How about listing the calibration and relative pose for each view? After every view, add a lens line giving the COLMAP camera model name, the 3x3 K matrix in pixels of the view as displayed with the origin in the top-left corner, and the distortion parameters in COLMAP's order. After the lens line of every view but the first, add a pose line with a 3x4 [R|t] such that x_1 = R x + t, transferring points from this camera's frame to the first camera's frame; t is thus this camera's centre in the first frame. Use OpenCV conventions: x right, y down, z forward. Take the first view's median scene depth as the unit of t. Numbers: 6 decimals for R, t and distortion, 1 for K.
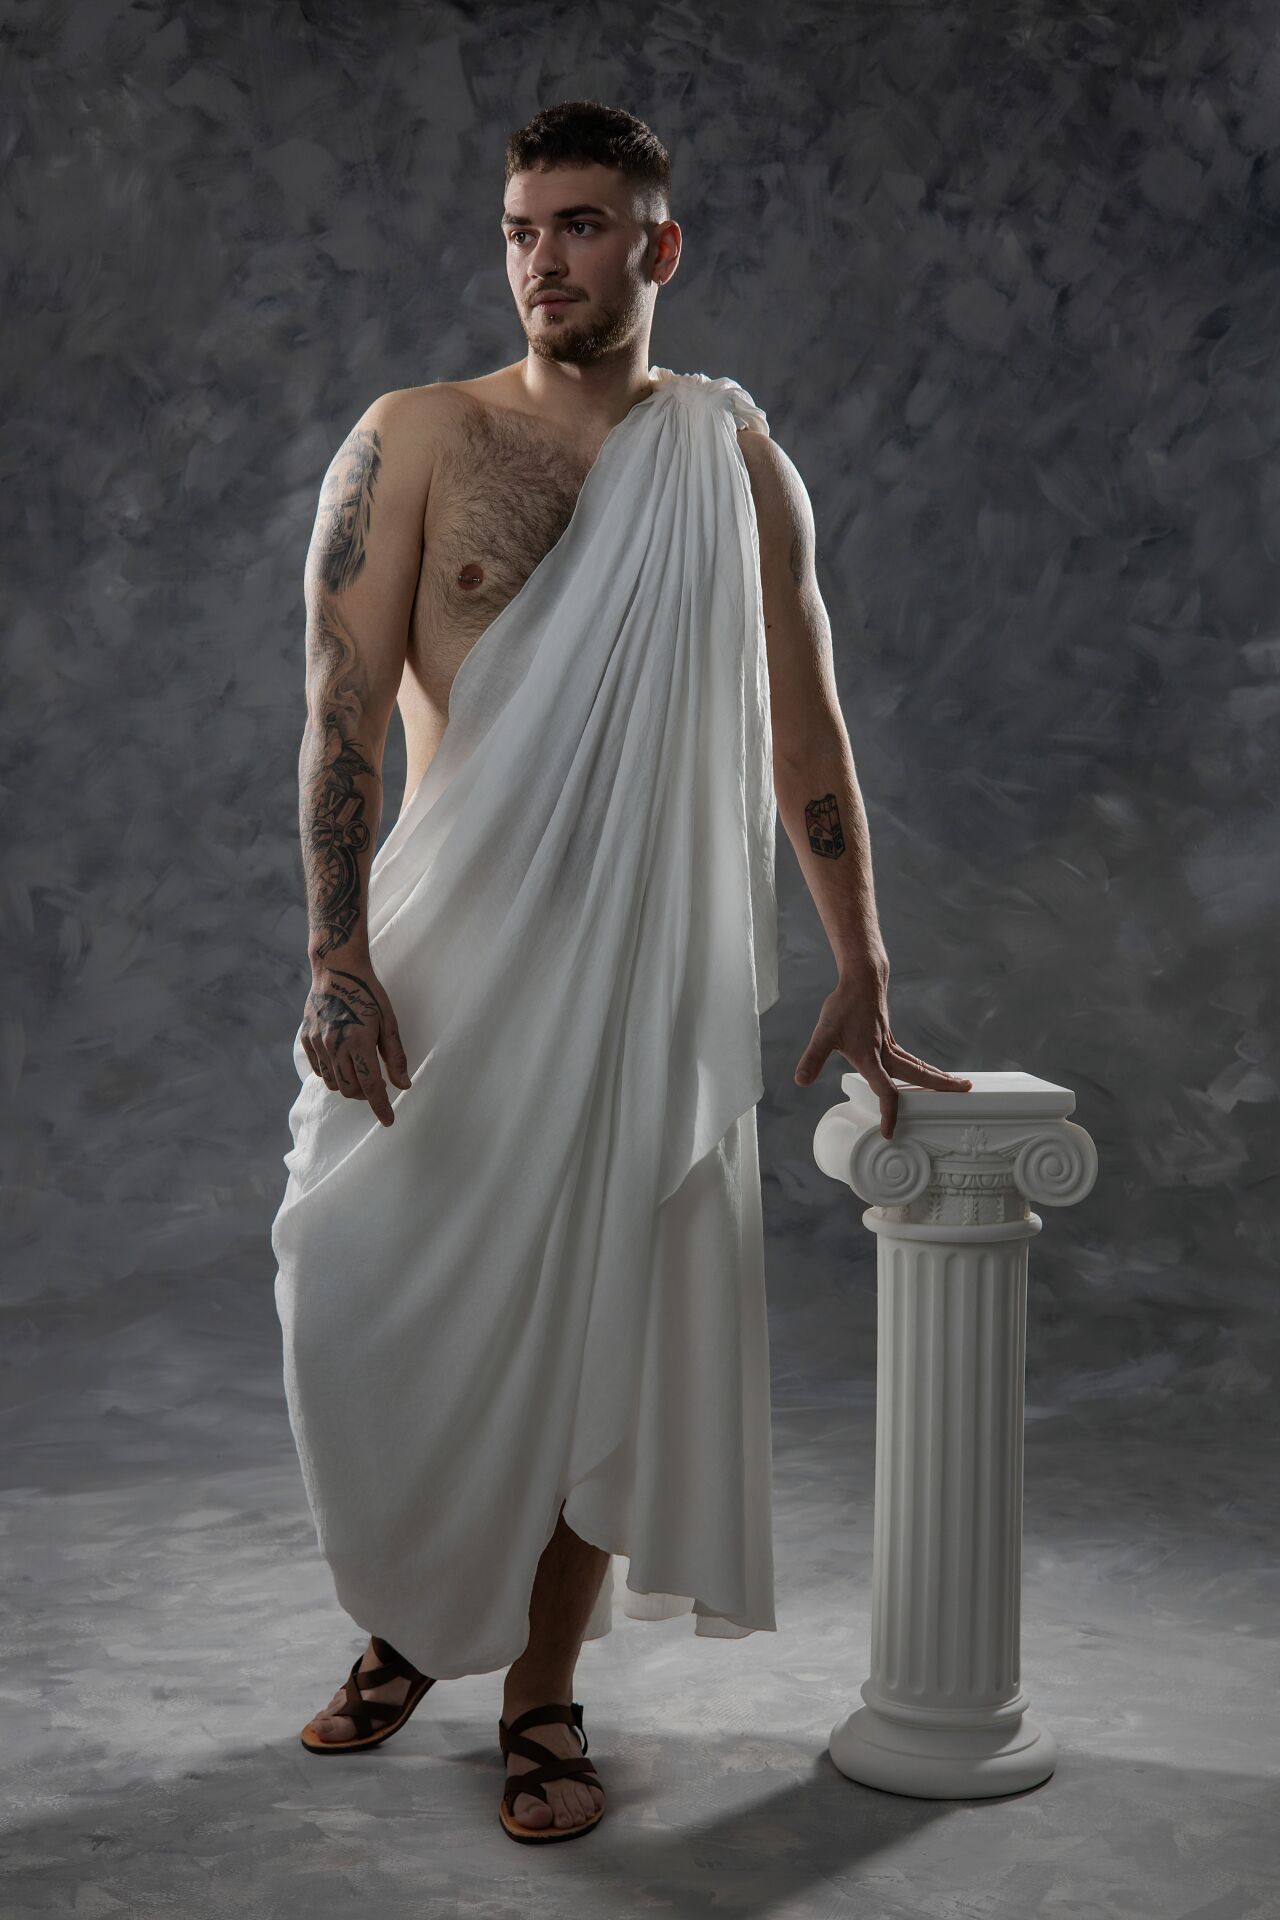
lens RADIAL K [[2806.3, 0, 646.2], [0, 2806.3, 976.8], [0, 0, 1]] dist [0.033222, 0.000000]
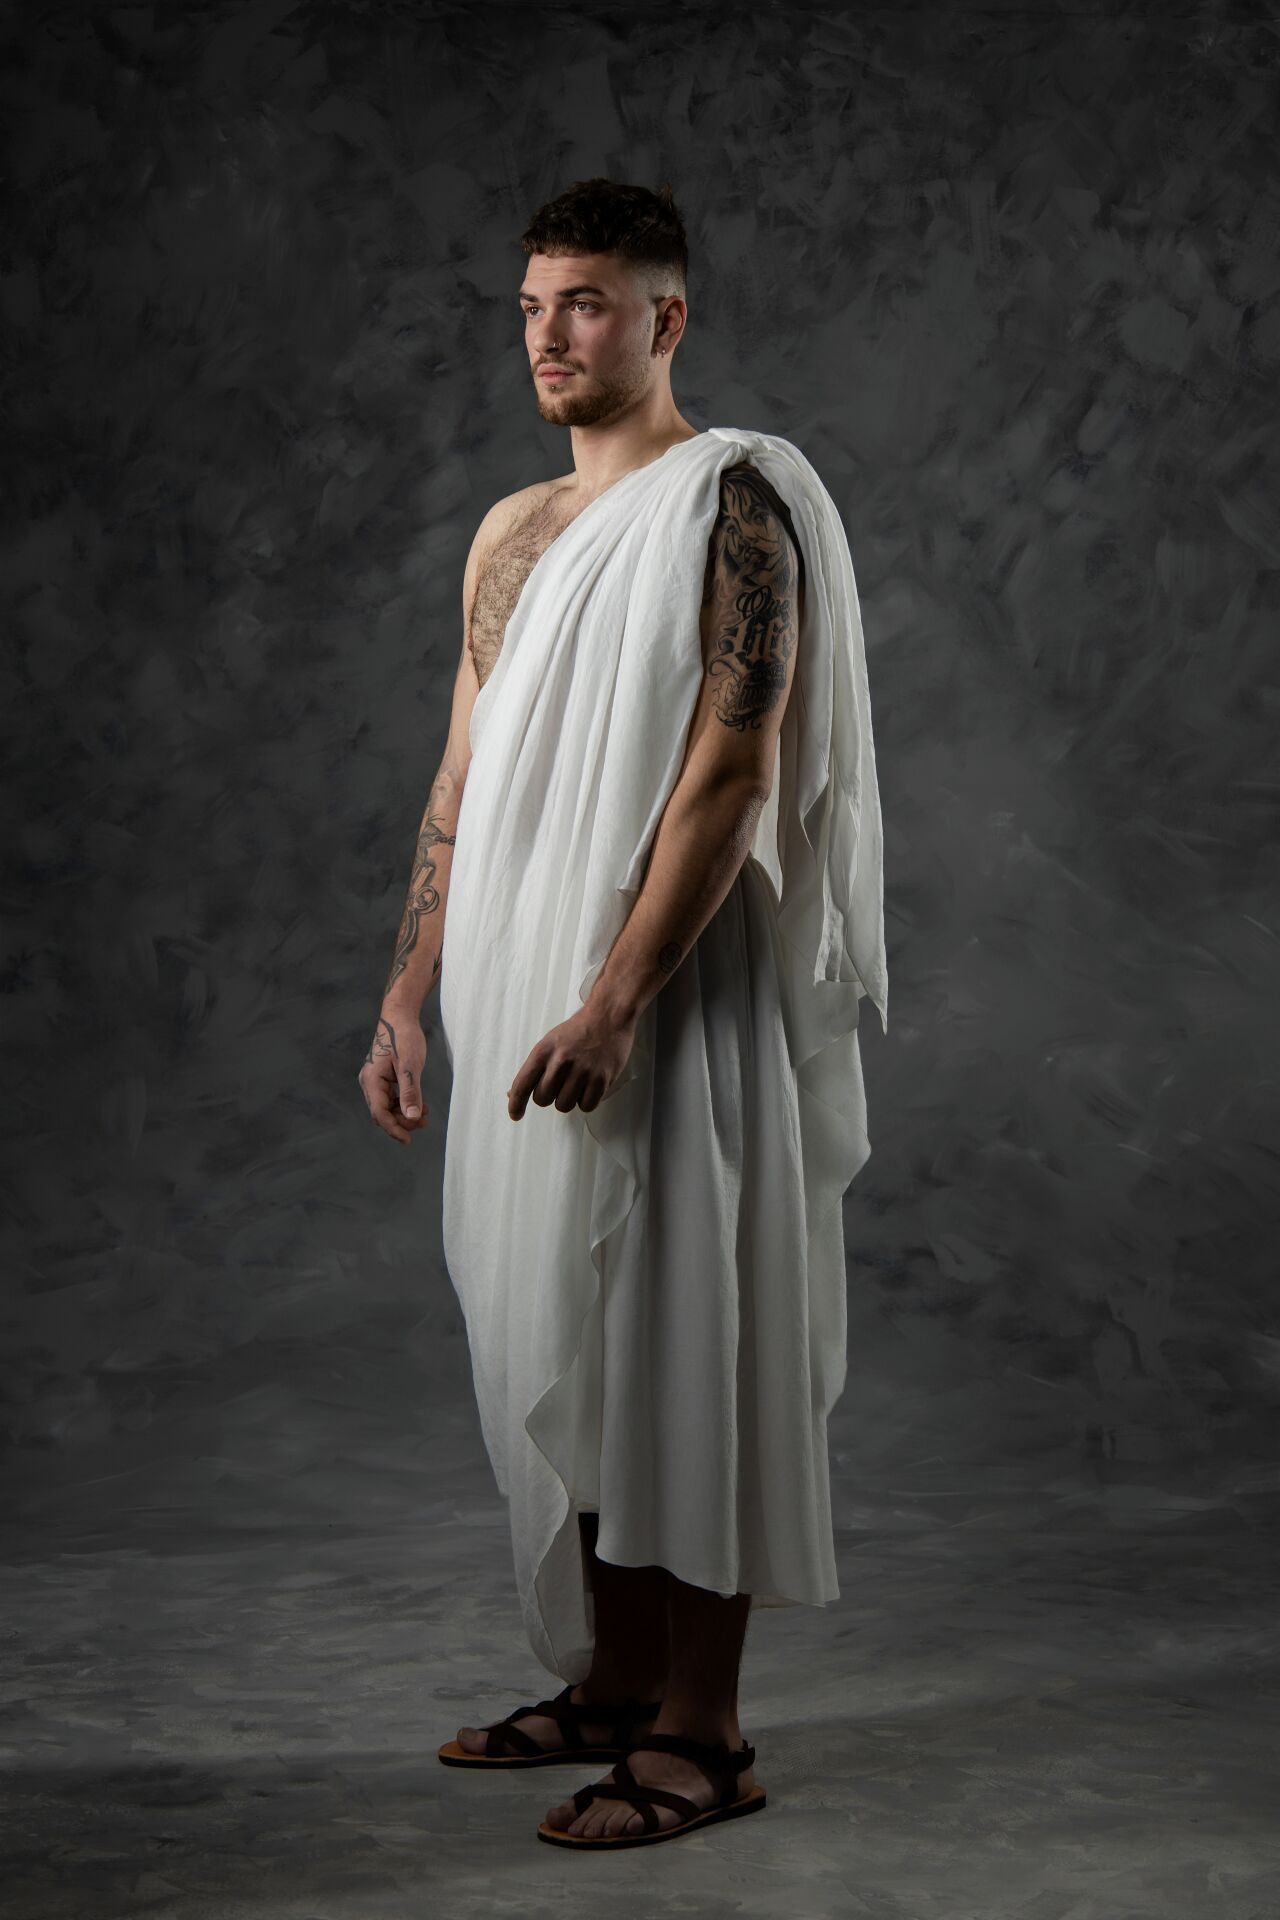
lens RADIAL K [[3506.2, 0, 655.1], [0, 3506.2, 966.7], [0, 0, 1]] dist [-0.000820, 0.000000]
pose [[0.995000, 0.007938, -0.099563, 0.070952], [-0.011007, 0.999480, -0.030314, 0.012737], [0.099271, 0.031258, 0.994569, -0.177025]]
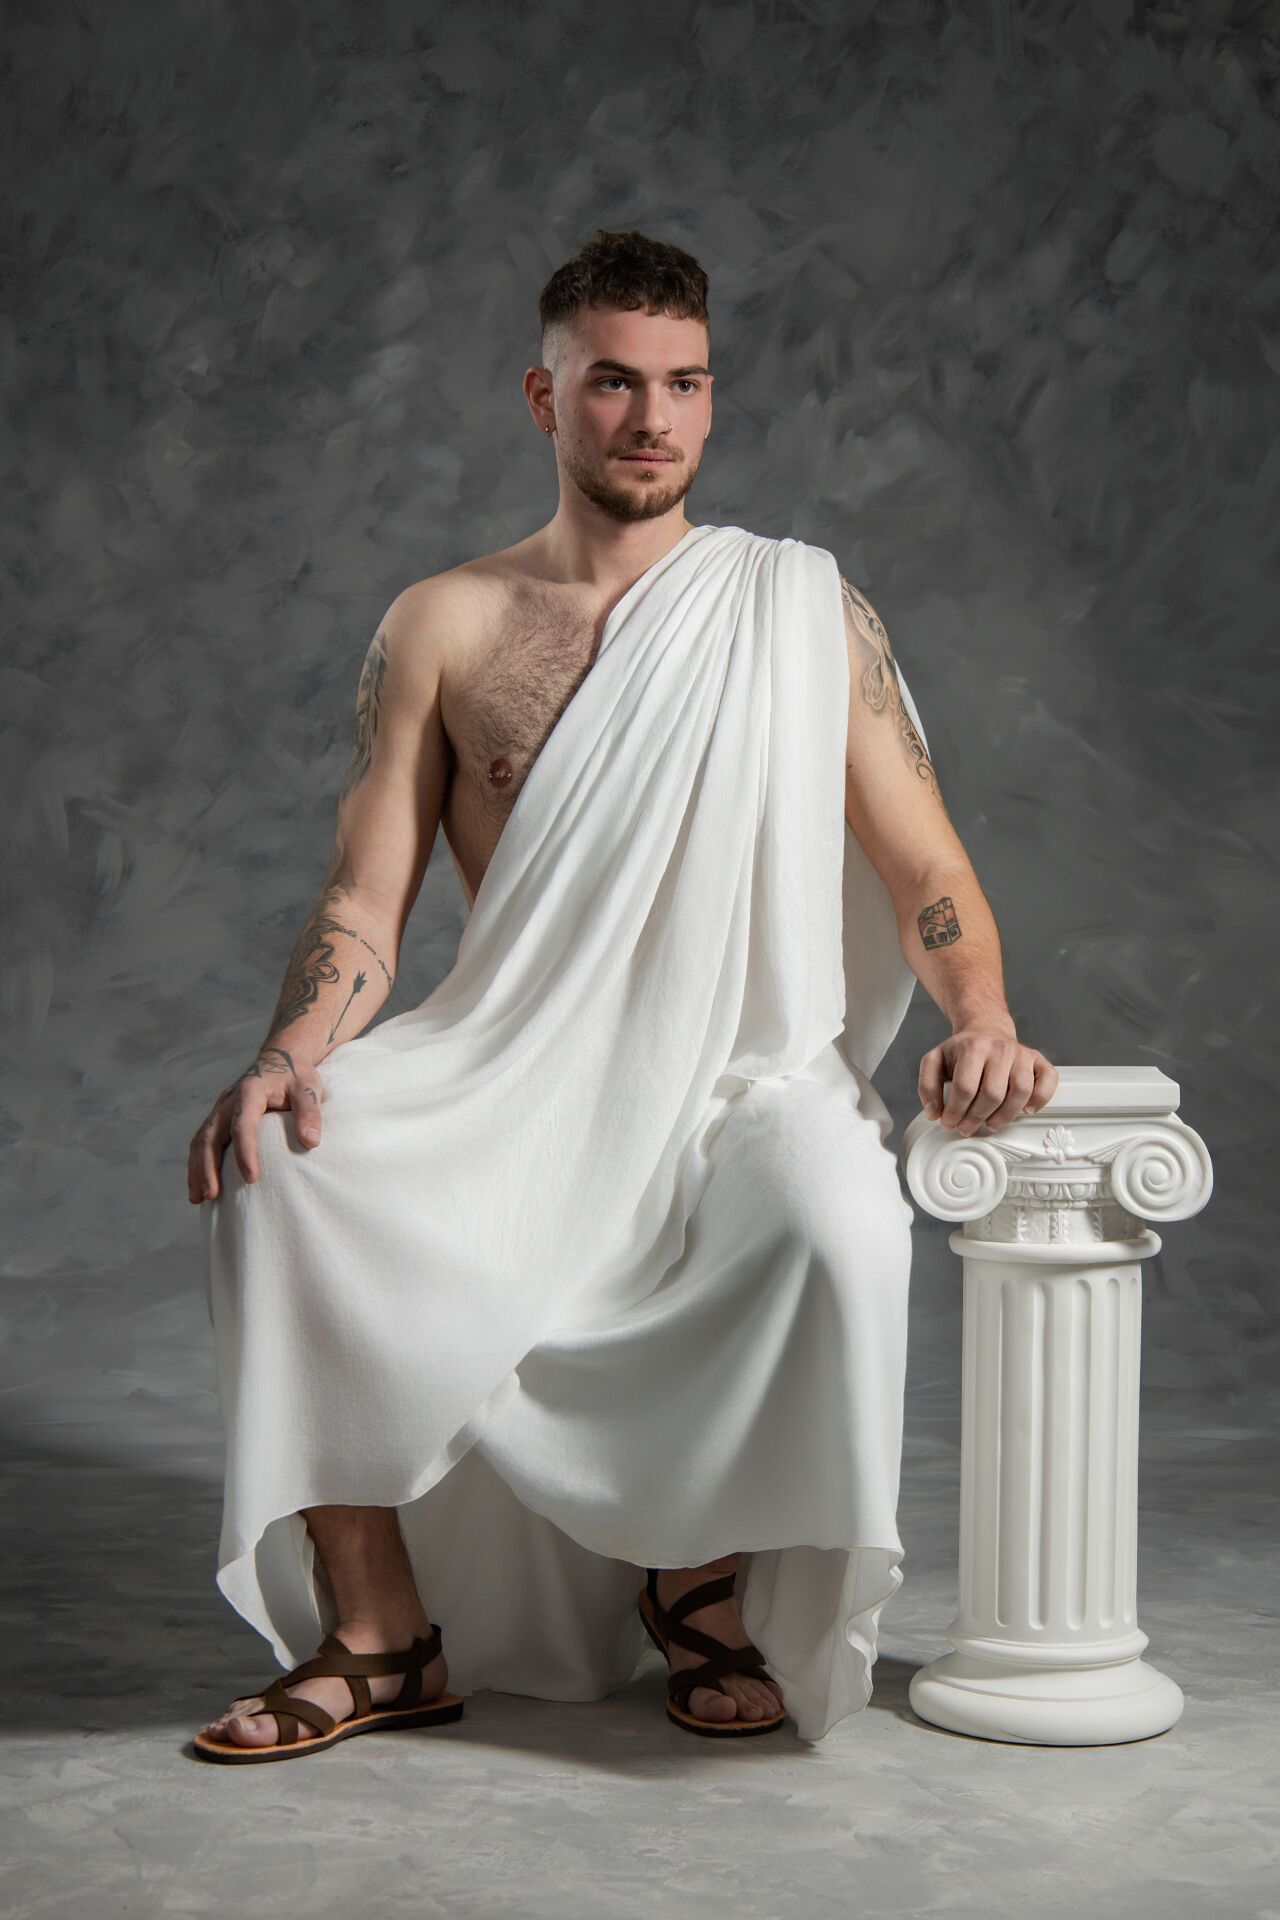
lens RADIAL K [[3507.2, 0, 641.3], [0, 3507.2, 1014.2], [0, 0, 1]] dist [0.007542, 0.000000]
pose [[0.997849, 0.023987, -0.061006, 0.022905], [-0.027306, 0.998159, -0.054155, 0.087618], [0.059594, 0.055705, 0.996667, -0.052885]]
